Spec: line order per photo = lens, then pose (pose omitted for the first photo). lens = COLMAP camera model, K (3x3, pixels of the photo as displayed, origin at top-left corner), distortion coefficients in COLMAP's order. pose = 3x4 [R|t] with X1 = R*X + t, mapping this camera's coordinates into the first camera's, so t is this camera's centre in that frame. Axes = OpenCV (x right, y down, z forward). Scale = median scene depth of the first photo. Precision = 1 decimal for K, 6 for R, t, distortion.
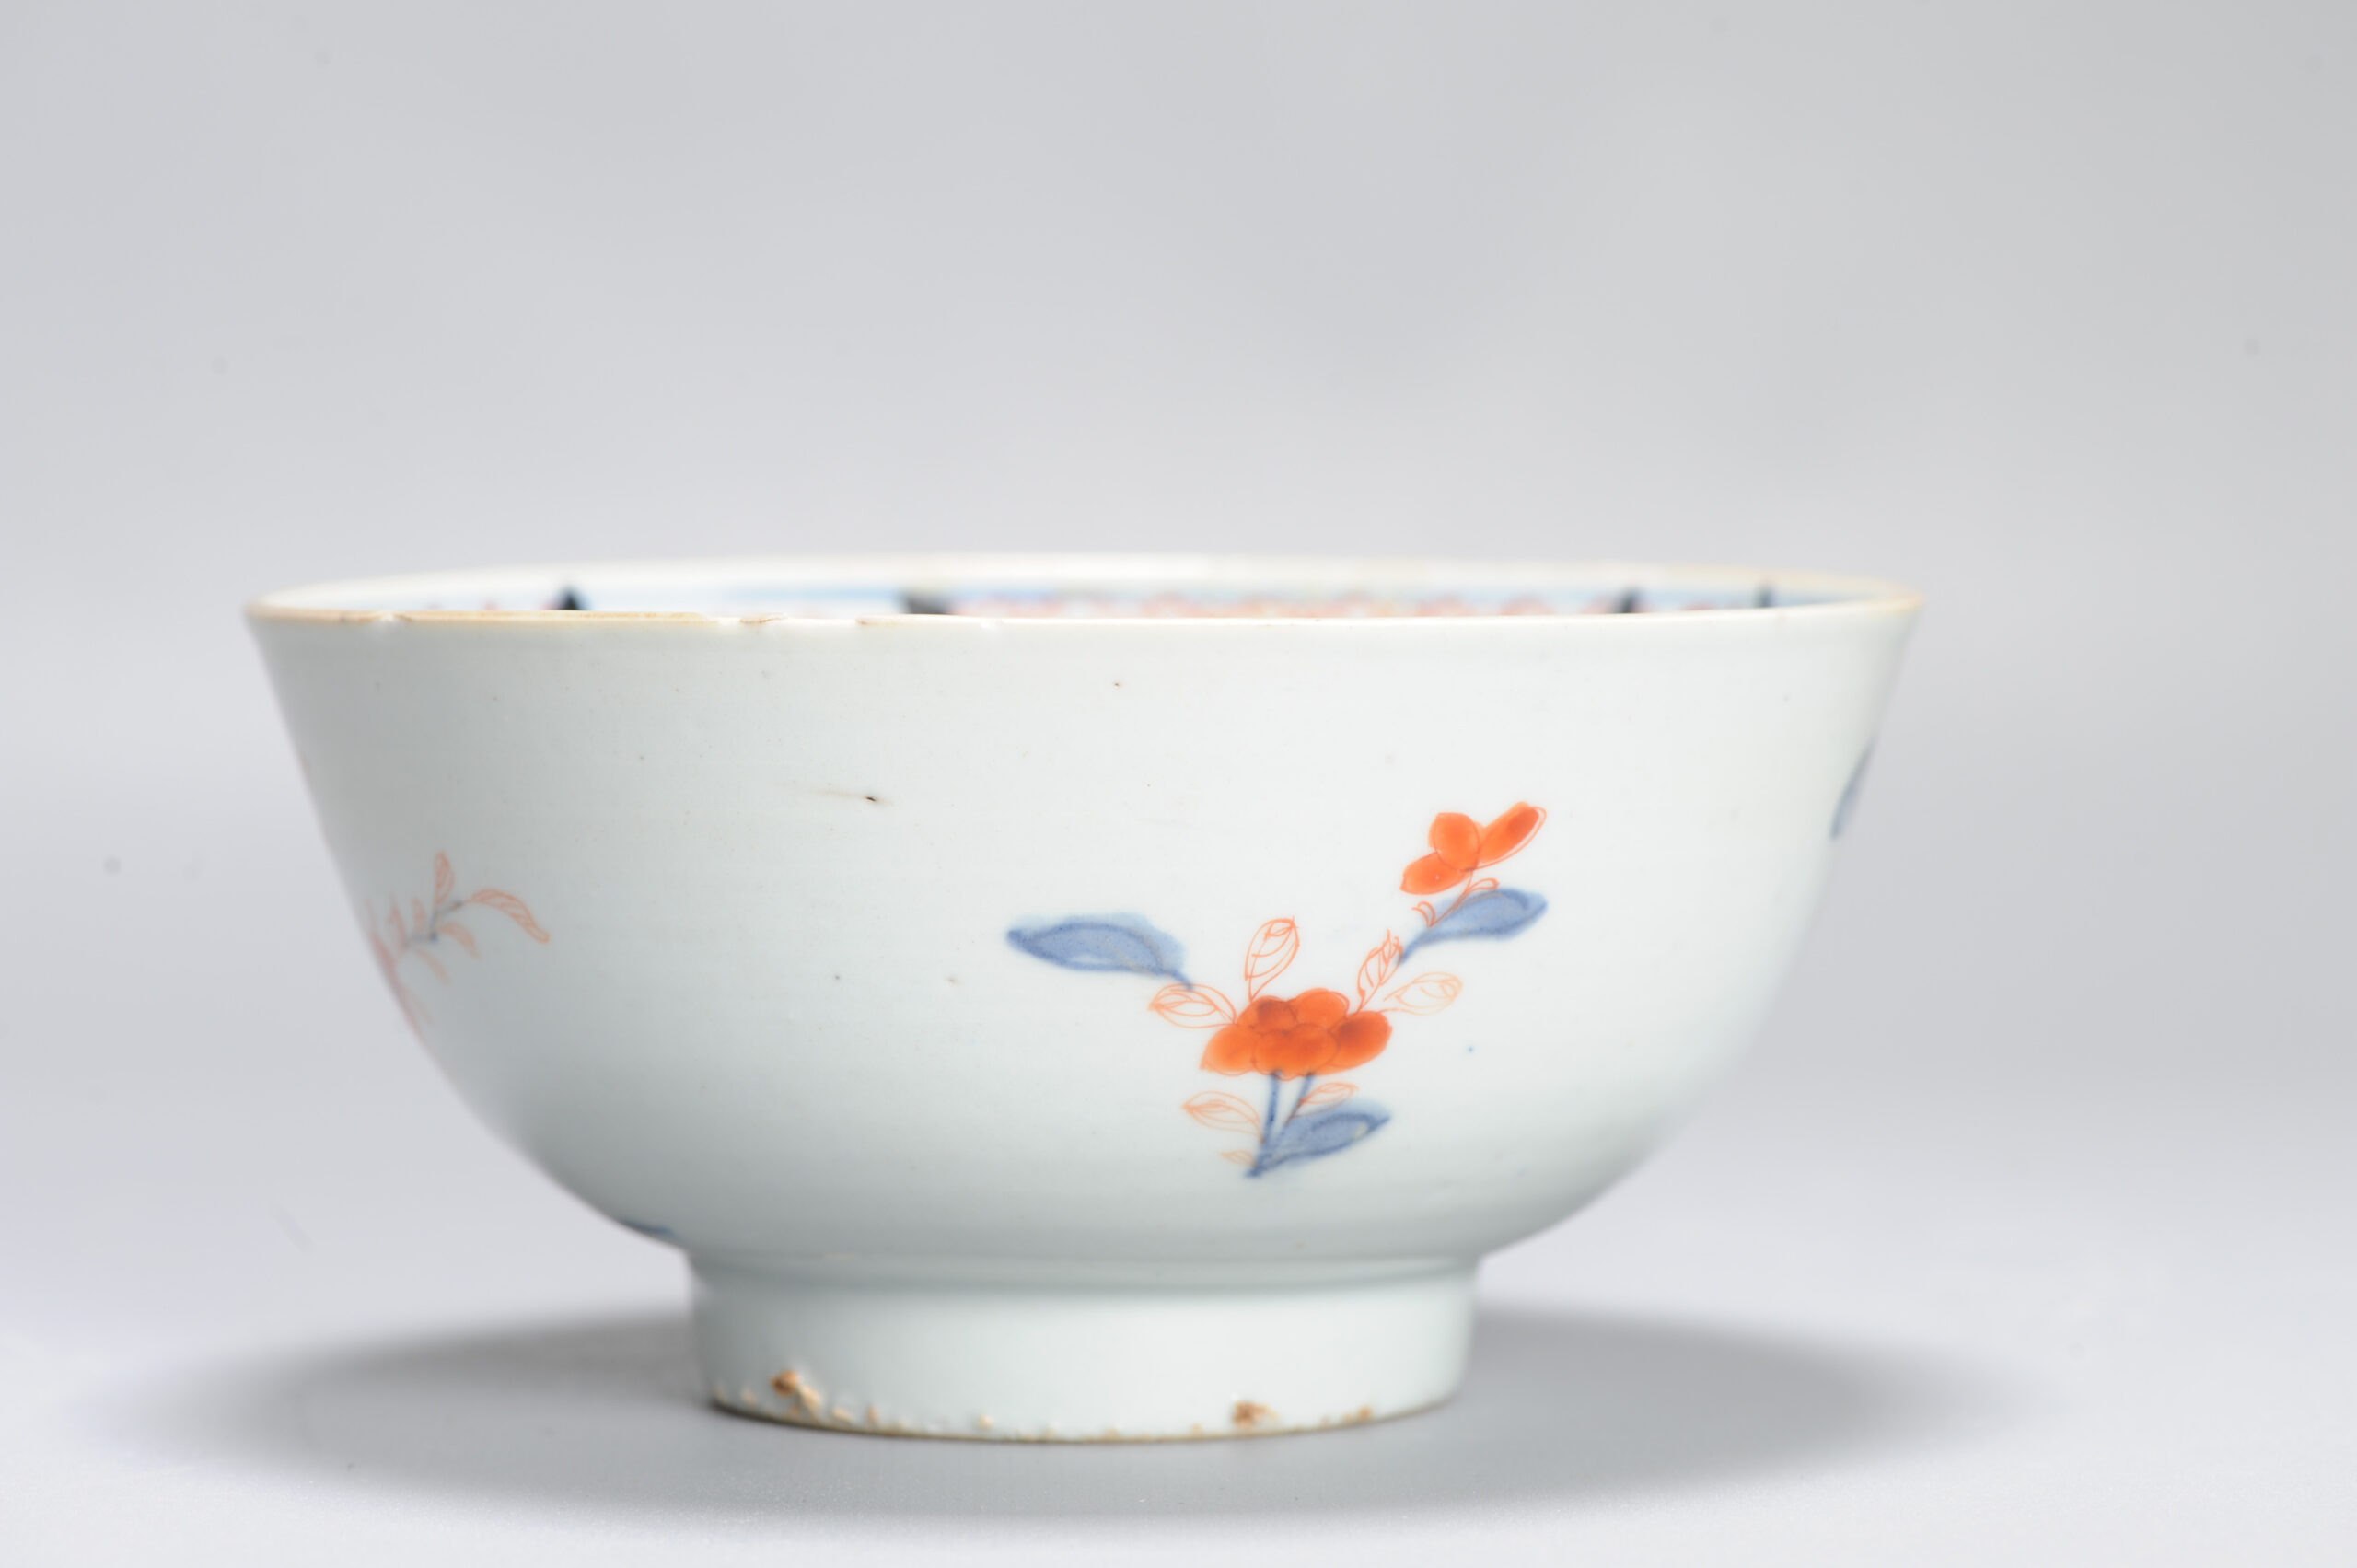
lens RADIAL K [[9166.7, 0, 1178.5], [0, 9166.7, 784.0], [0, 0, 1]] dist [-0.037580, 4.053873]
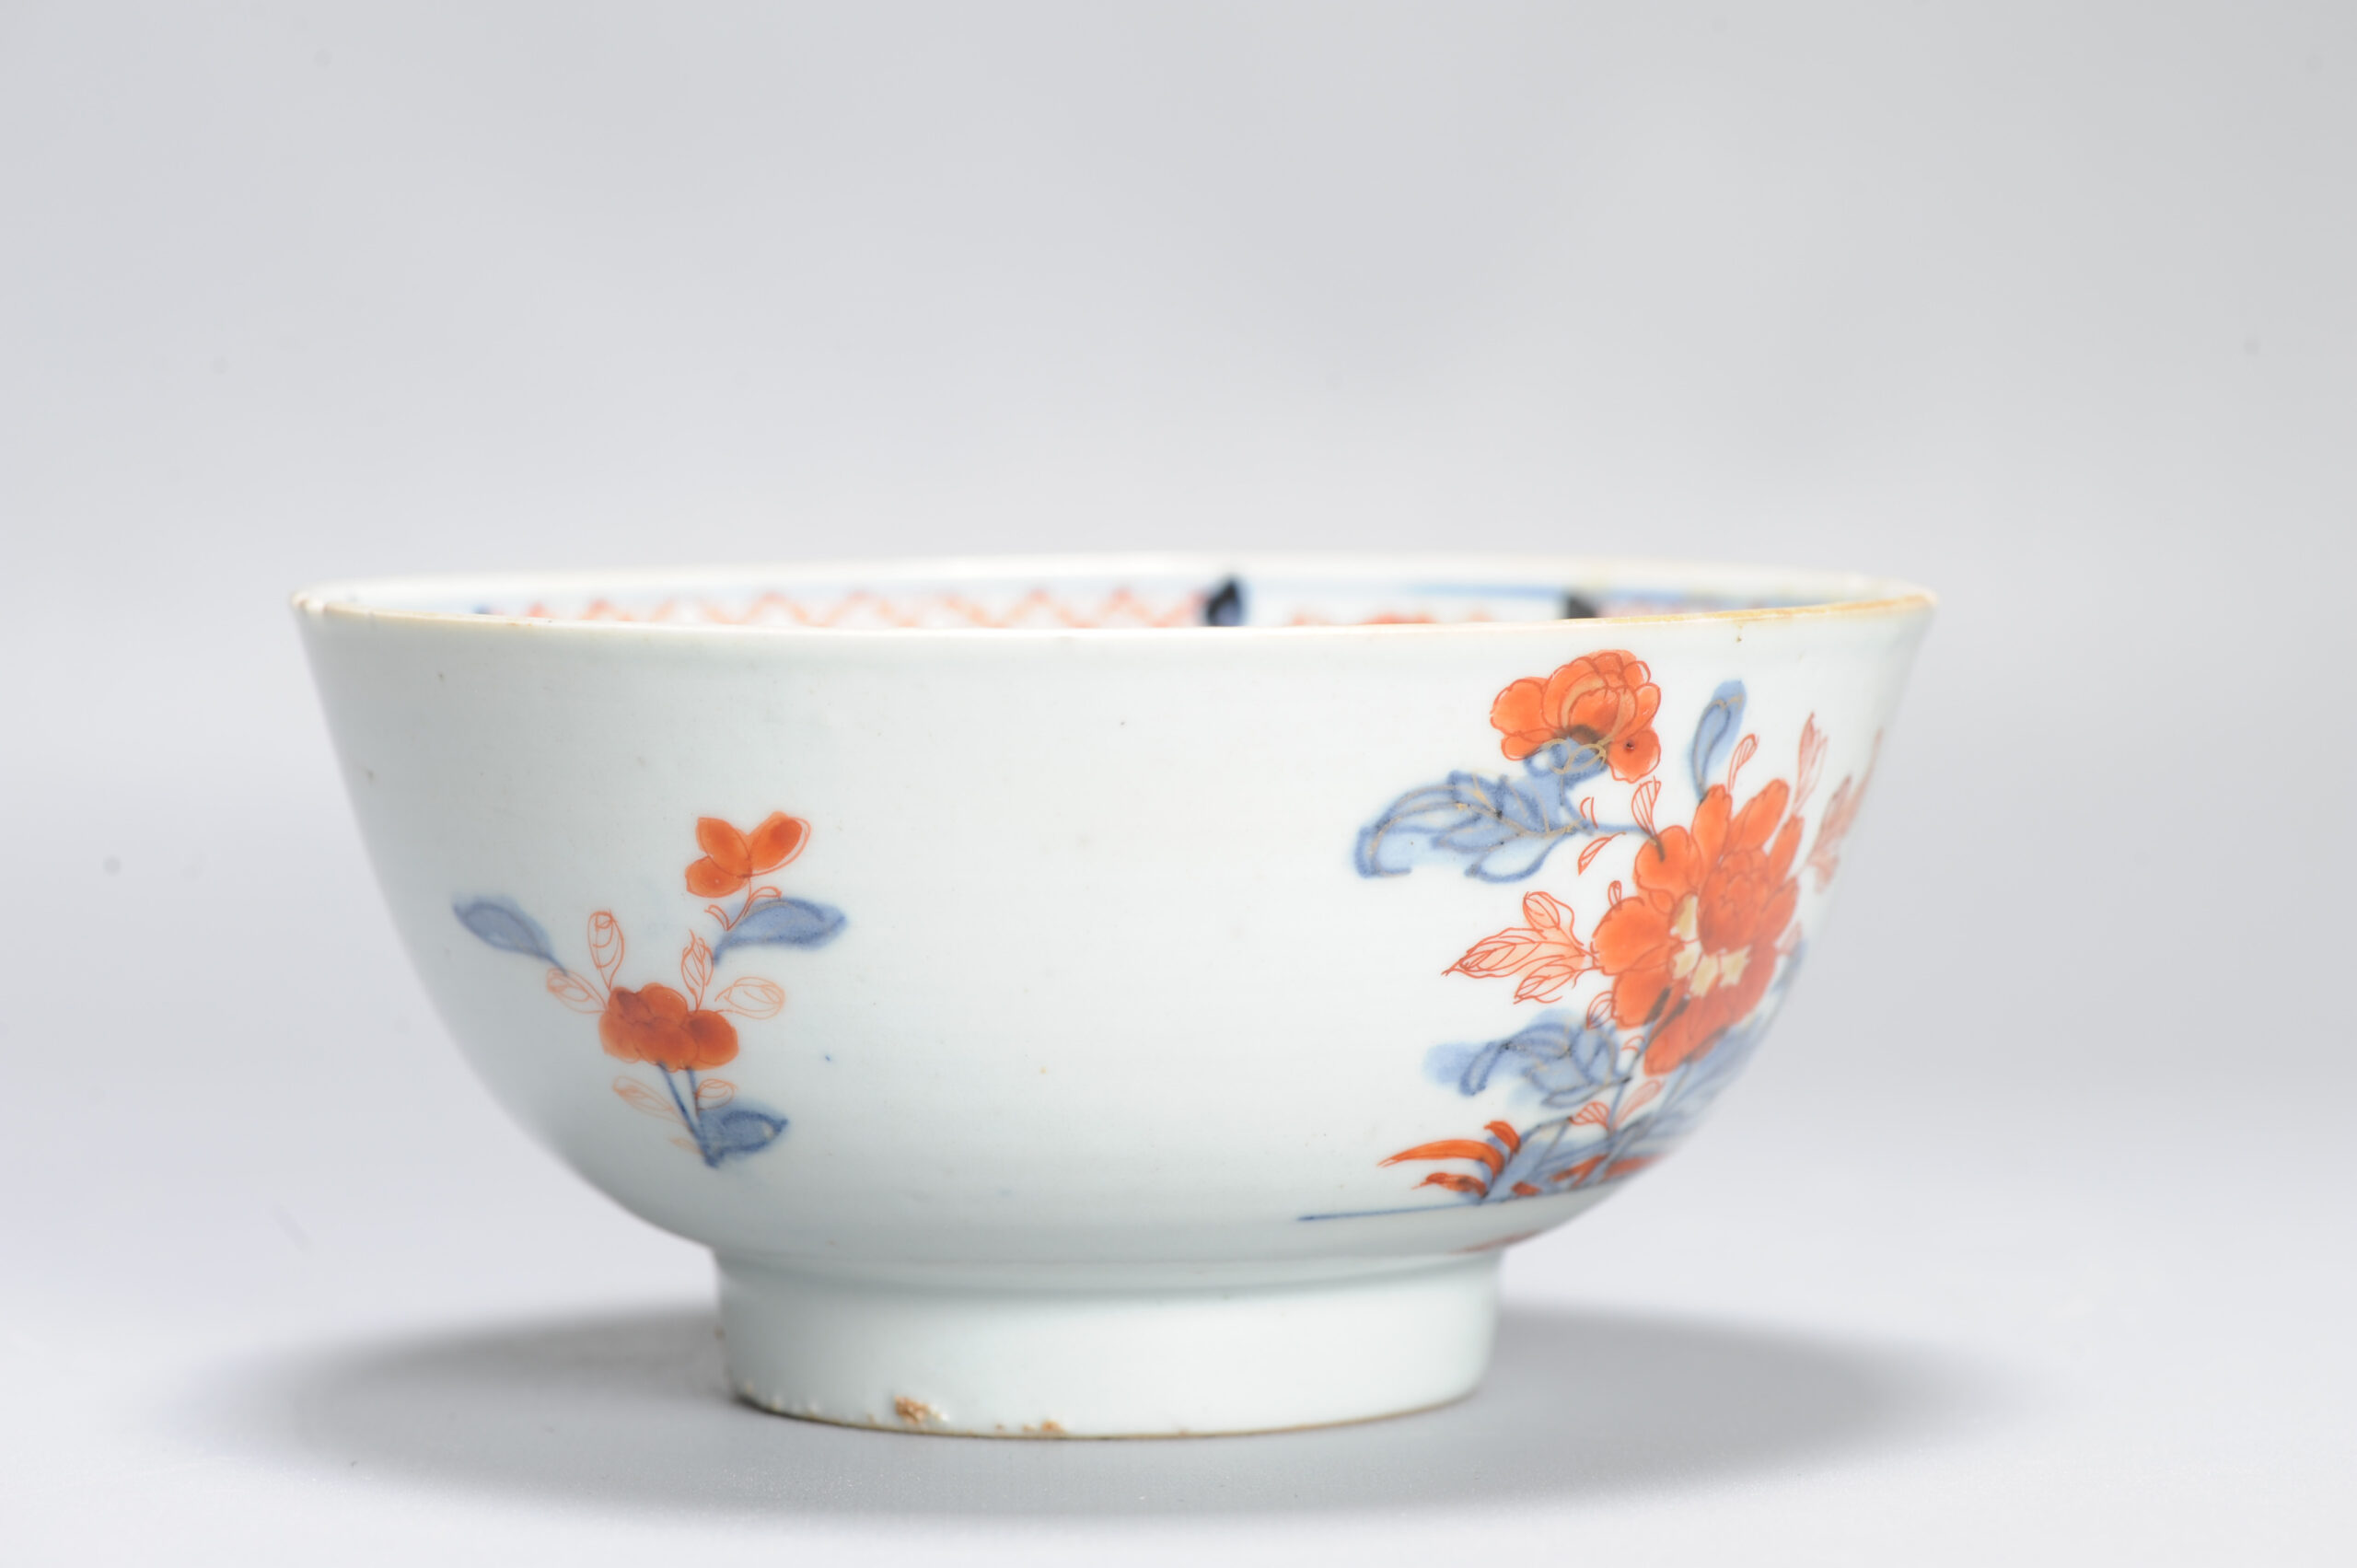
lens RADIAL K [[9166.7, 0, 1178.5], [0, 9166.7, 784.0], [0, 0, 1]] dist [-0.037580, 4.053873]
pose [[0.582751, 0.054158, -0.810844, 0.870661], [-0.046349, 0.998368, 0.033372, -0.036333], [0.811328, 0.018134, 0.584310, 0.450889]]
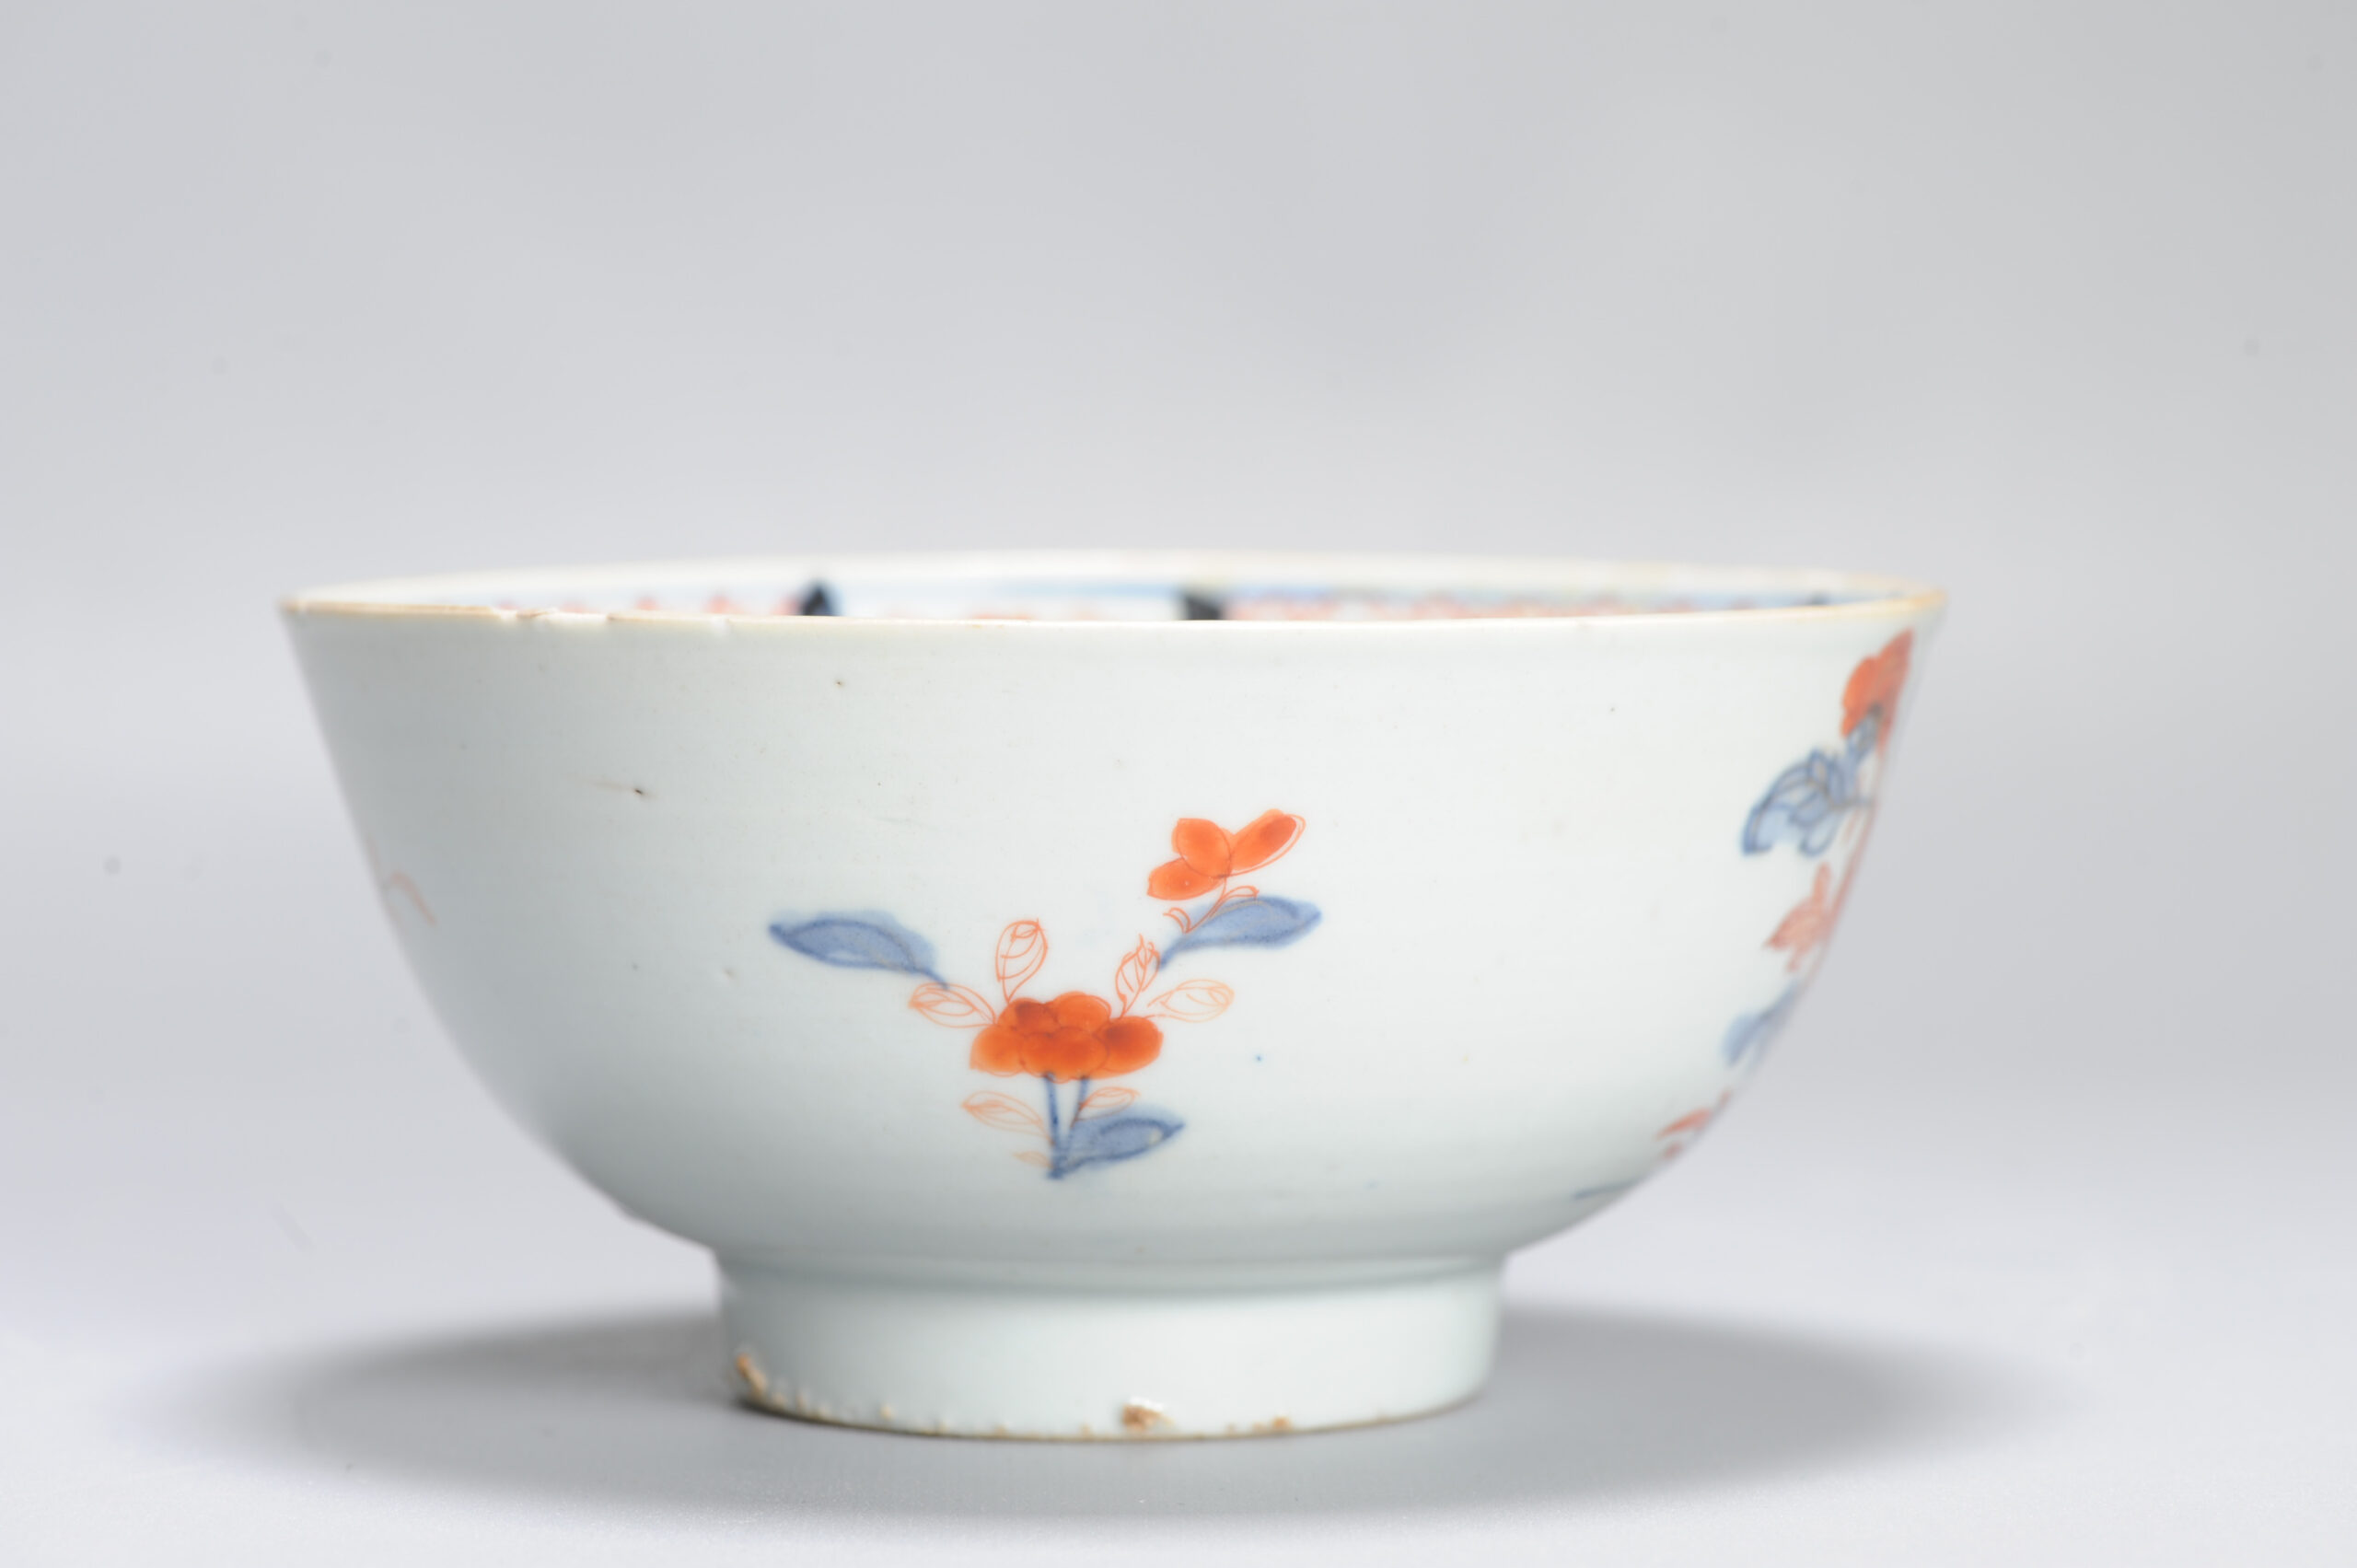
lens RADIAL K [[9166.7, 0, 1178.5], [0, 9166.7, 784.0], [0, 0, 1]] dist [-0.037580, 4.053873]
pose [[0.936532, 0.022102, -0.349884, 0.372897], [-0.021459, 0.999753, 0.005713, -0.006189], [0.349924, 0.002158, 0.936775, 0.070194]]
